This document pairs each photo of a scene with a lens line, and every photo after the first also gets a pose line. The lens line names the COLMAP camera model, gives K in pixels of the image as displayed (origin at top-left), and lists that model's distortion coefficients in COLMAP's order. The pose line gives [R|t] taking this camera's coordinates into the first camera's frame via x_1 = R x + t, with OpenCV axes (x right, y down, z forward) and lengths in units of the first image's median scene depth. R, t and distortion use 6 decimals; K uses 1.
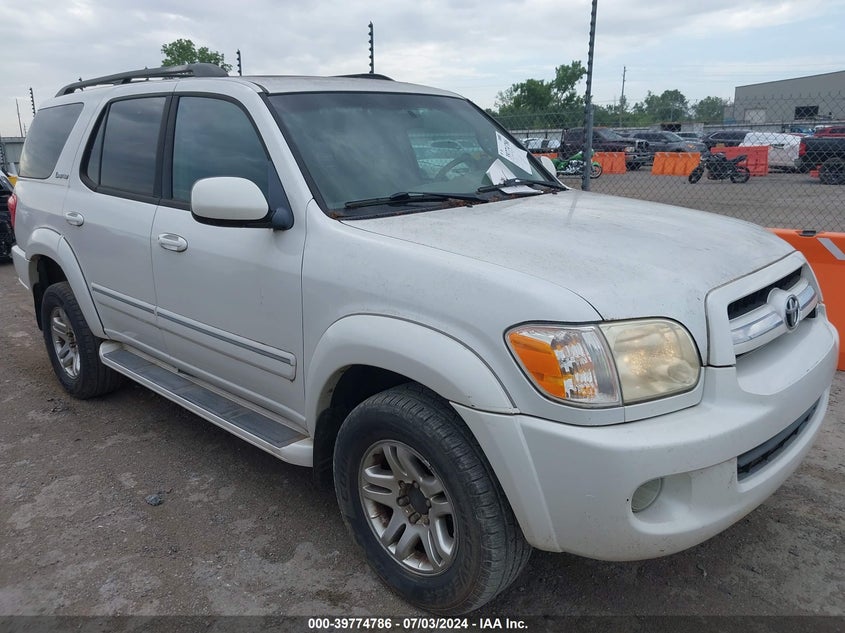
lens RADIAL K [[694.1, 0, 422.5], [0, 694.1, 316.5], [0, 0, 1]] dist [0.004615, 0.001198]
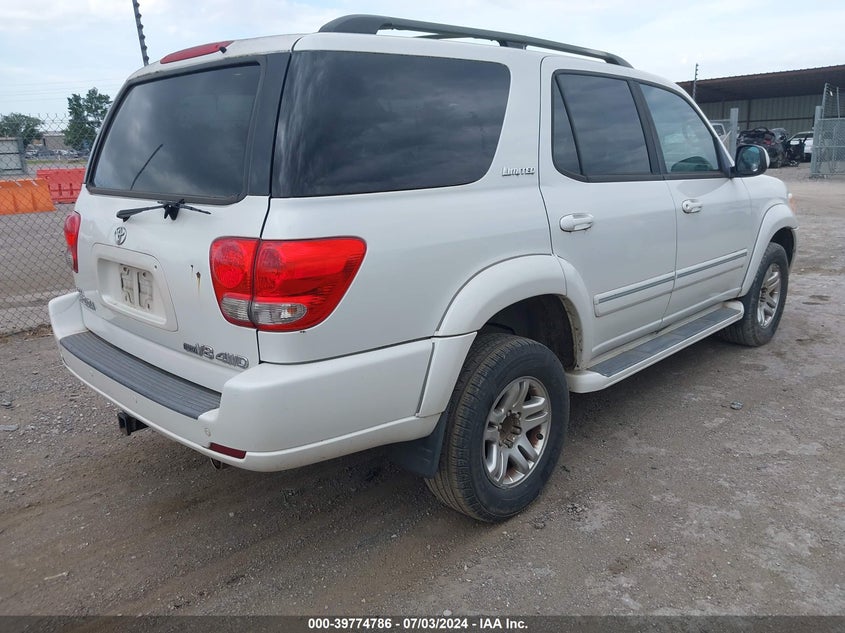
lens RADIAL K [[694.1, 0, 422.5], [0, 694.1, 316.5], [0, 0, 1]] dist [0.004615, 0.001198]
pose [[-0.018780, -0.223469, 0.974530, -1.508699], [0.278247, 0.935029, 0.219773, -0.310208], [-0.960326, 0.275287, 0.044619, 1.393015]]
